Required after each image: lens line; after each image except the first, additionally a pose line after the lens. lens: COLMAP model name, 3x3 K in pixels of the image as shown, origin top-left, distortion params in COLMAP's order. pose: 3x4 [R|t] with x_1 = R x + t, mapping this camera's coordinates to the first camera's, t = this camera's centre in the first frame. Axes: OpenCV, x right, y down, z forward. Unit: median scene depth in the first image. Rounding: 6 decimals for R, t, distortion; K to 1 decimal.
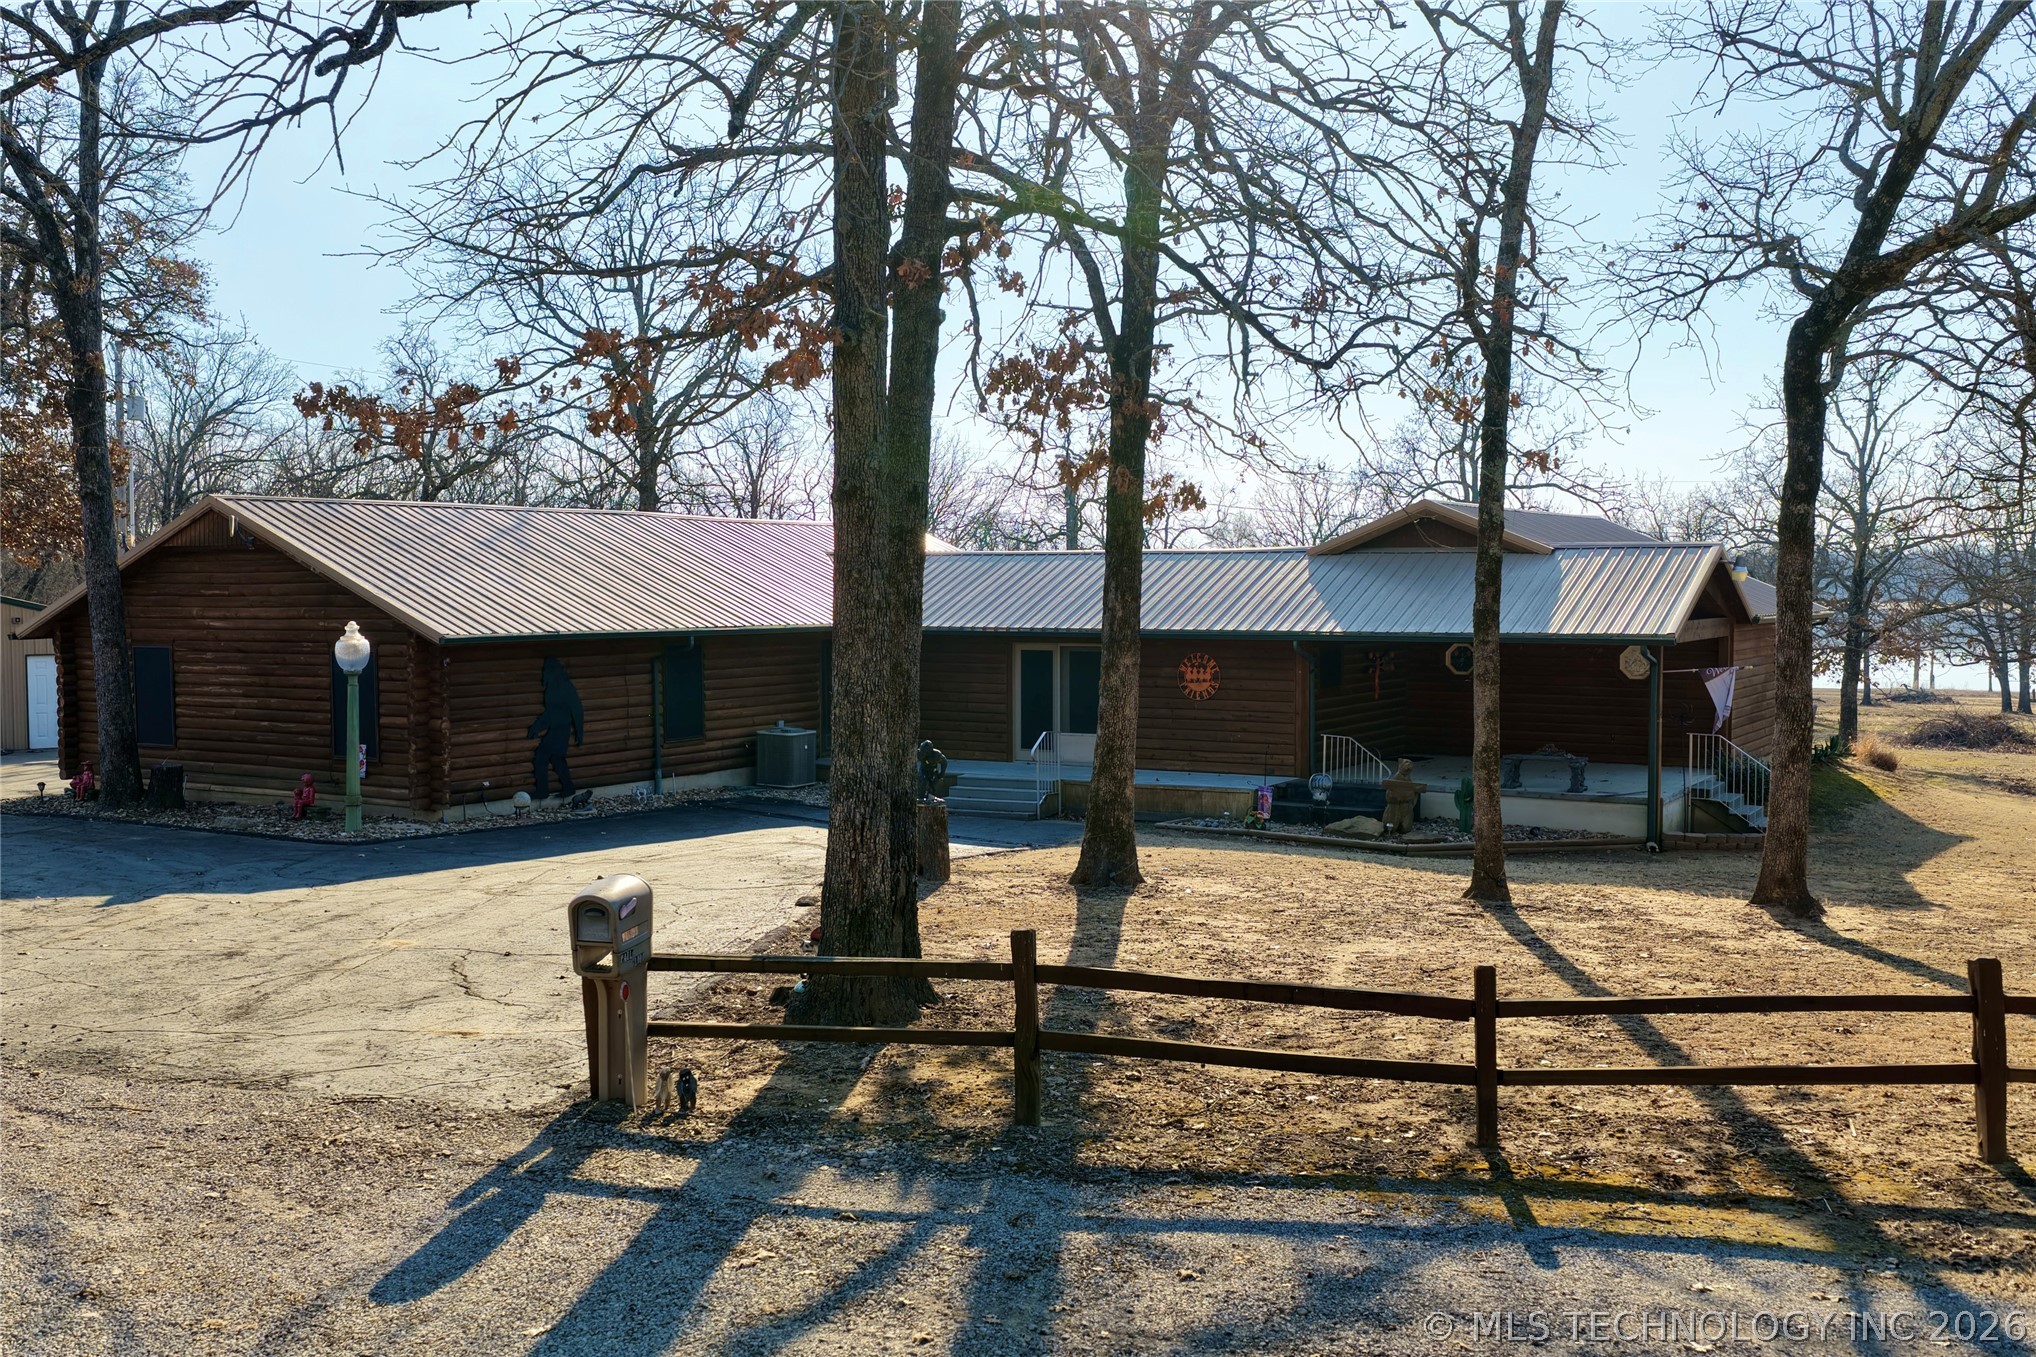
lens RADIAL K [[1913.9, 0, 1023.9], [0, 1913.9, 673.4], [0, 0, 1]] dist [-0.010981, 0.018314]
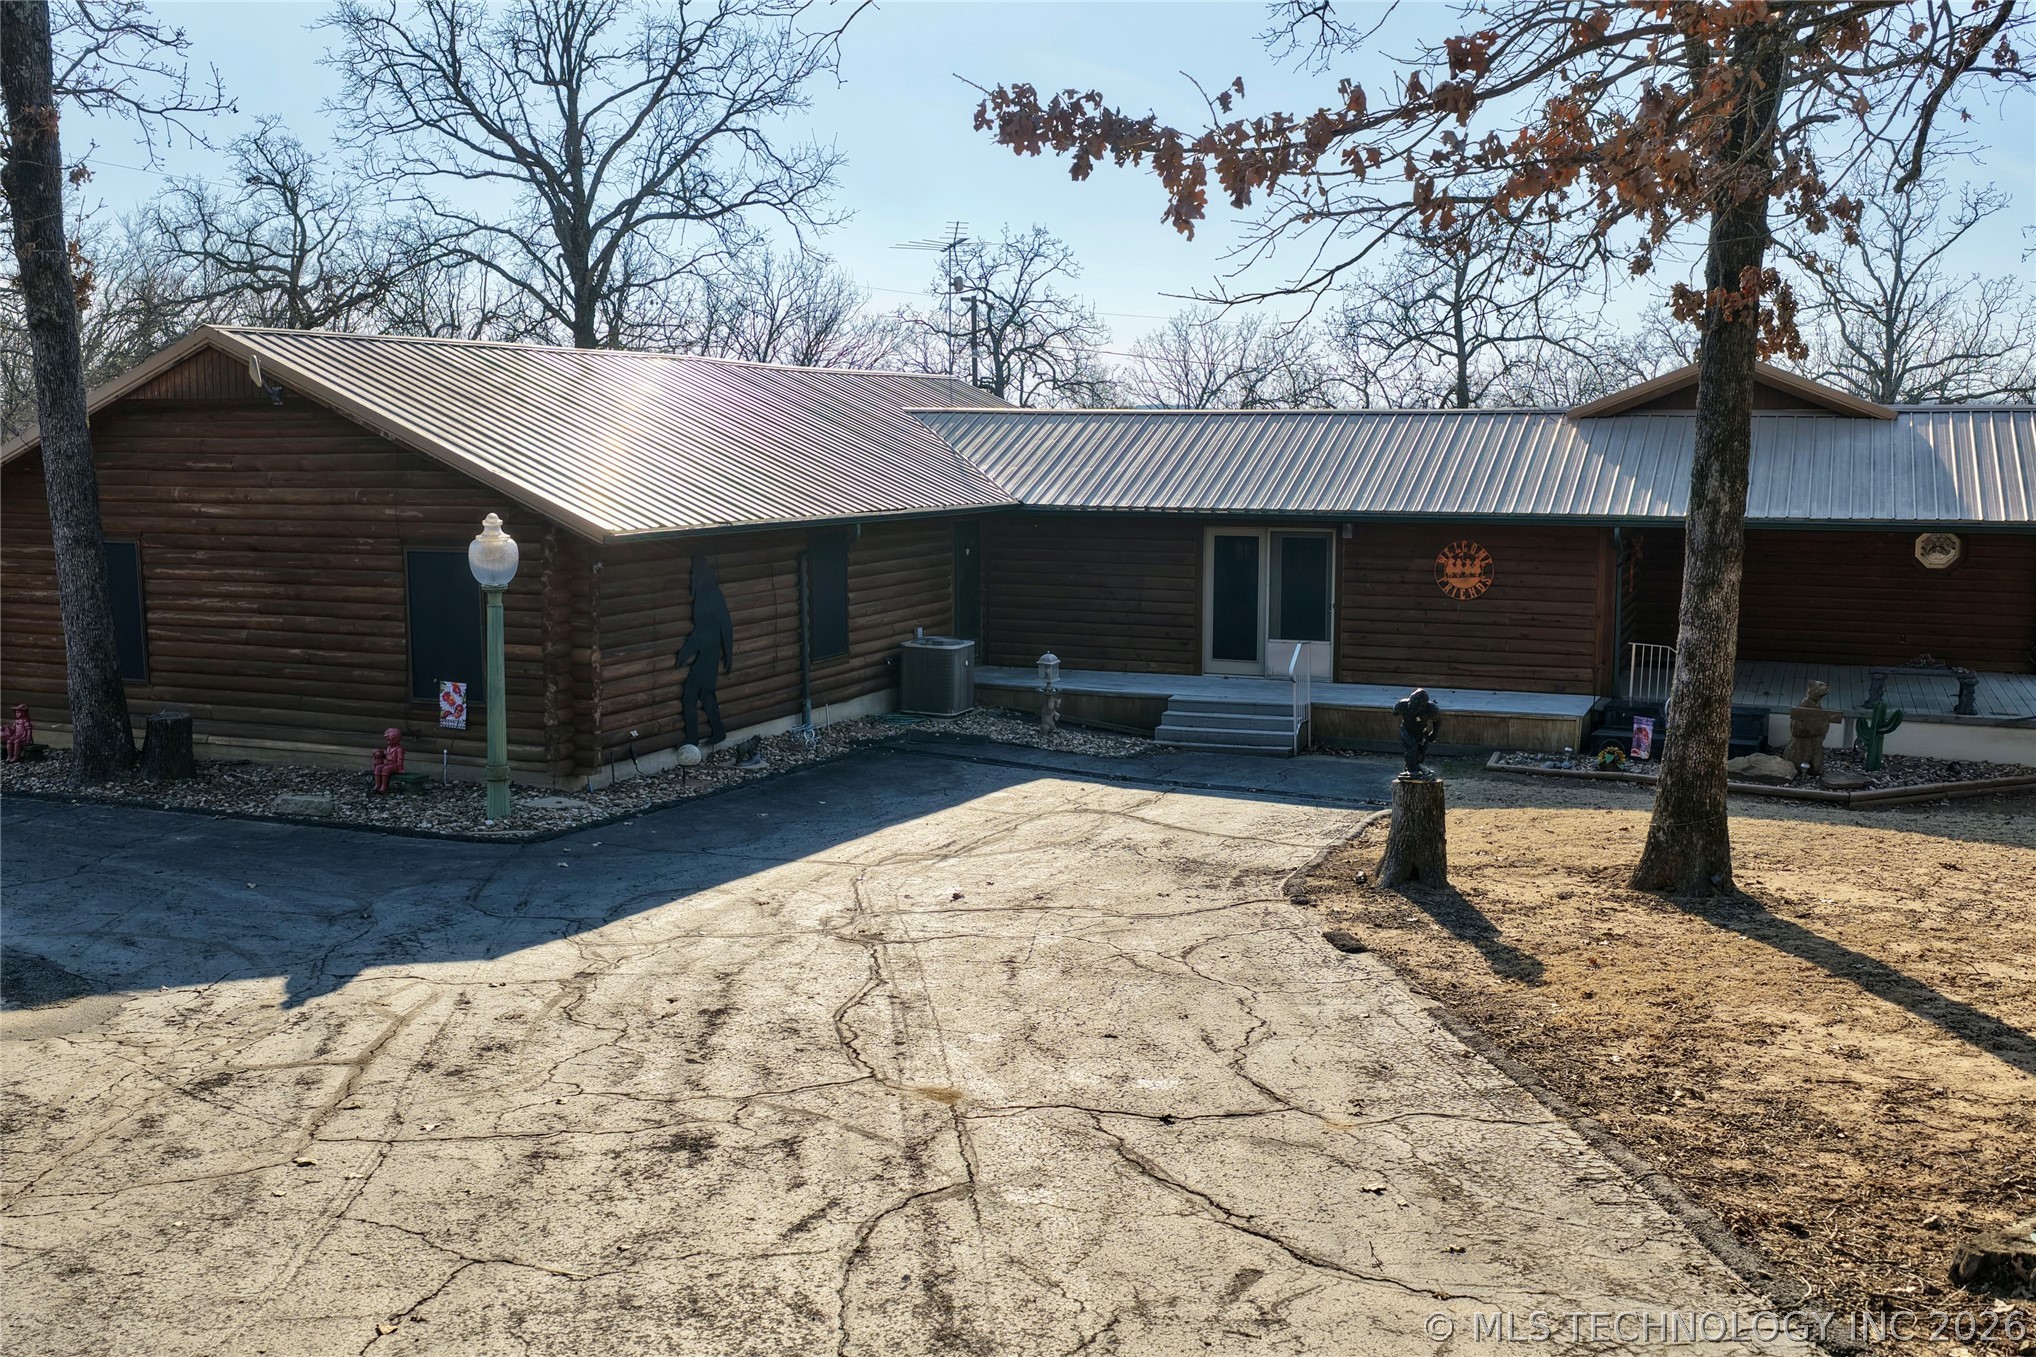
lens RADIAL K [[1913.9, 0, 1023.9], [0, 1913.9, 673.4], [0, 0, 1]] dist [-0.010981, 0.018314]
pose [[0.989730, -0.013768, 0.142282, -0.222467], [0.002827, 0.997041, 0.076815, -0.018782], [-0.142918, -0.075624, 0.986841, 0.249682]]
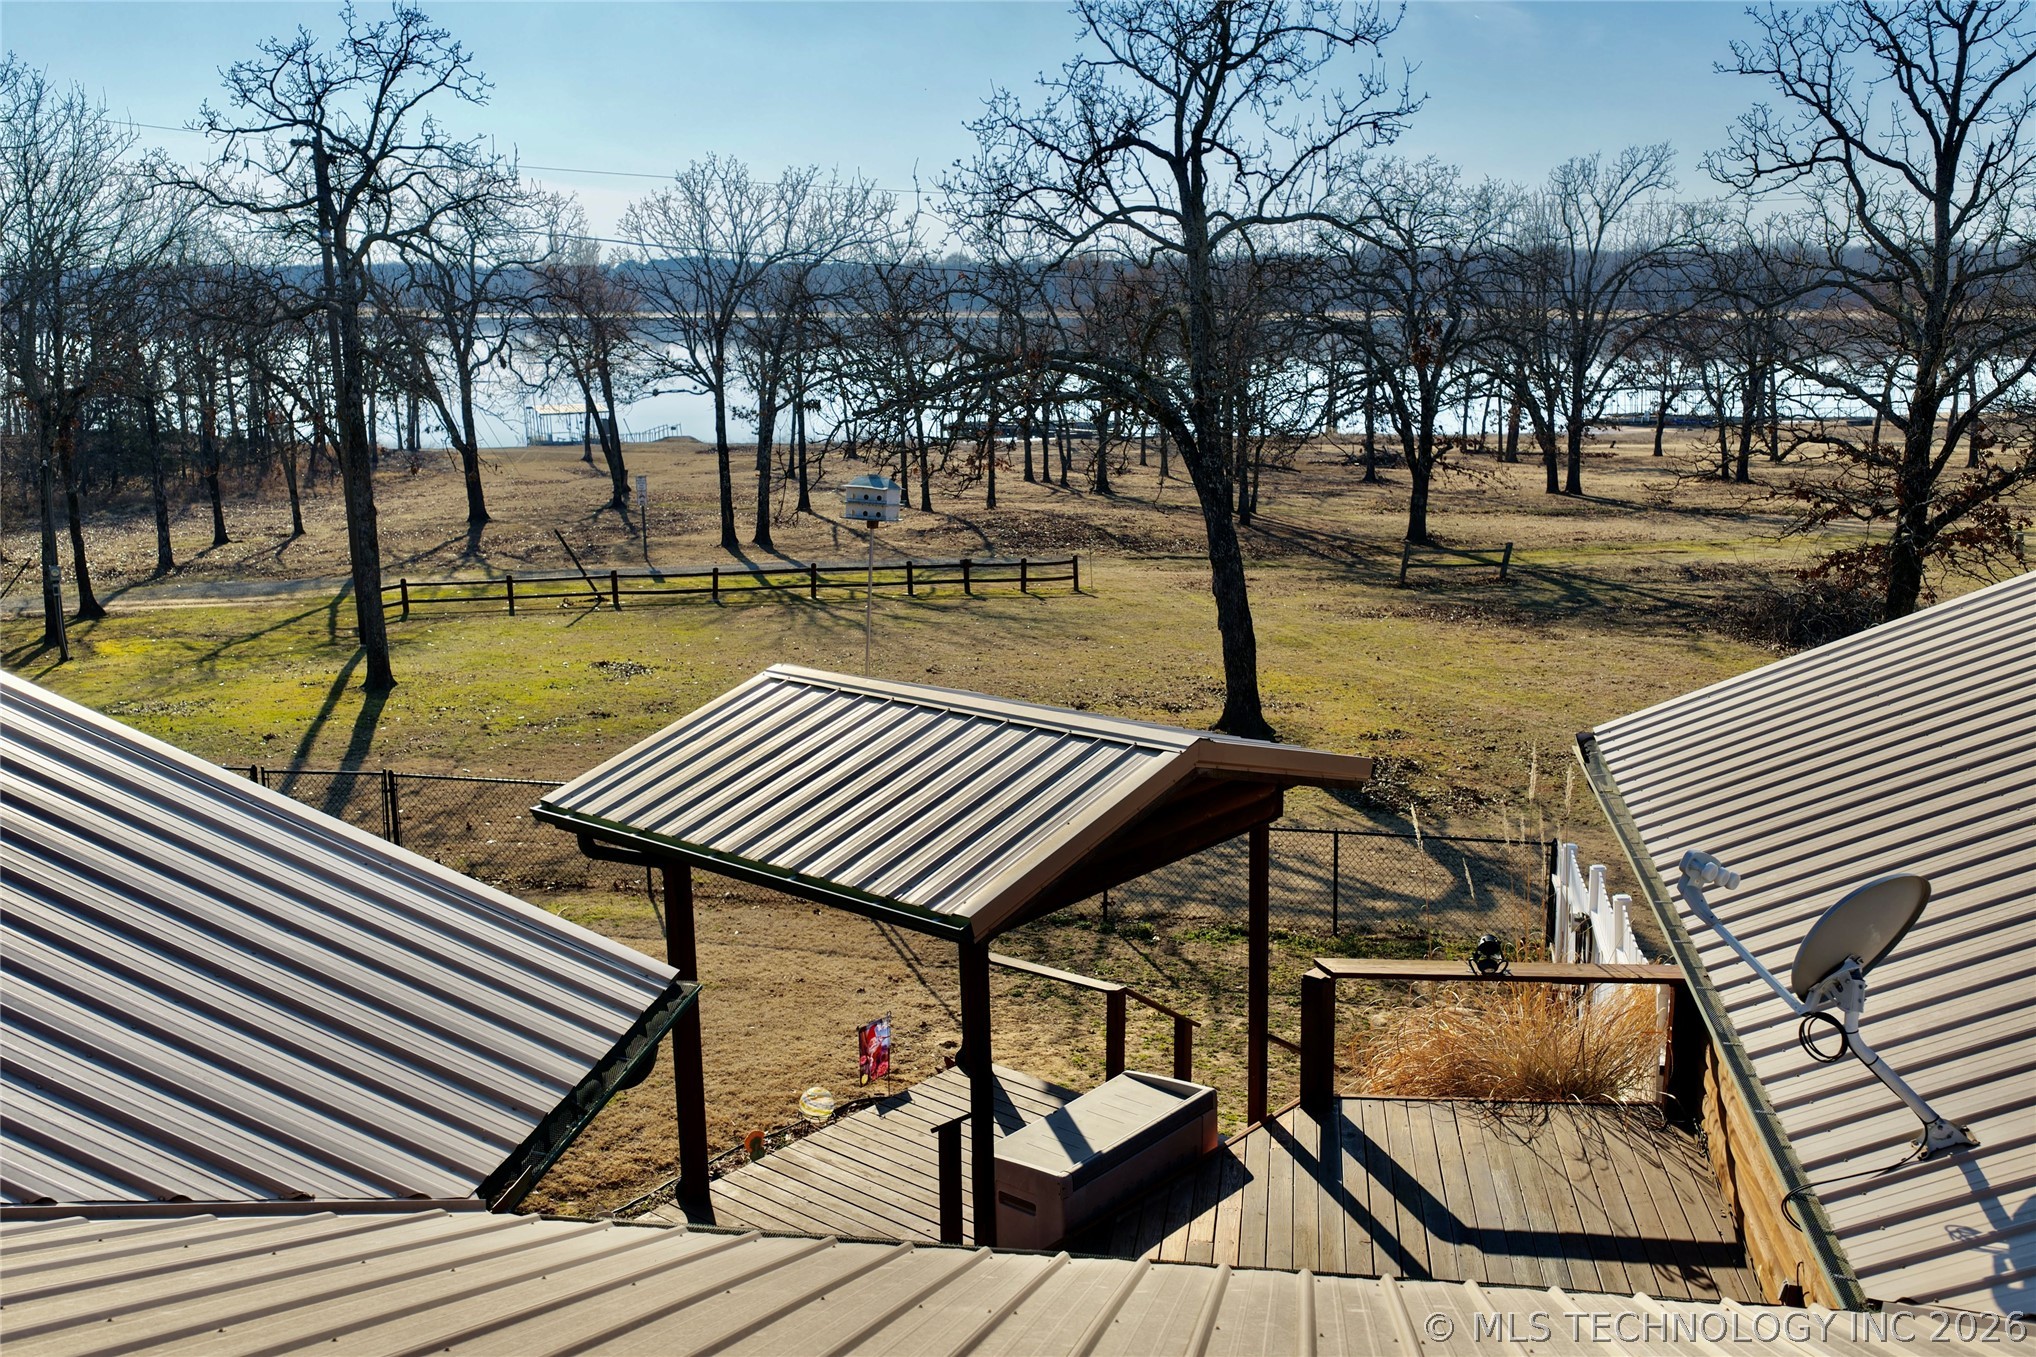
lens RADIAL K [[1913.9, 0, 1023.9], [0, 1913.9, 673.4], [0, 0, 1]] dist [-0.010981, 0.018314]
pose [[0.928334, -0.079307, 0.363190, 0.003386], [0.023656, 0.987602, 0.155188, -0.126317], [-0.370994, -0.135475, 0.918700, 1.154911]]
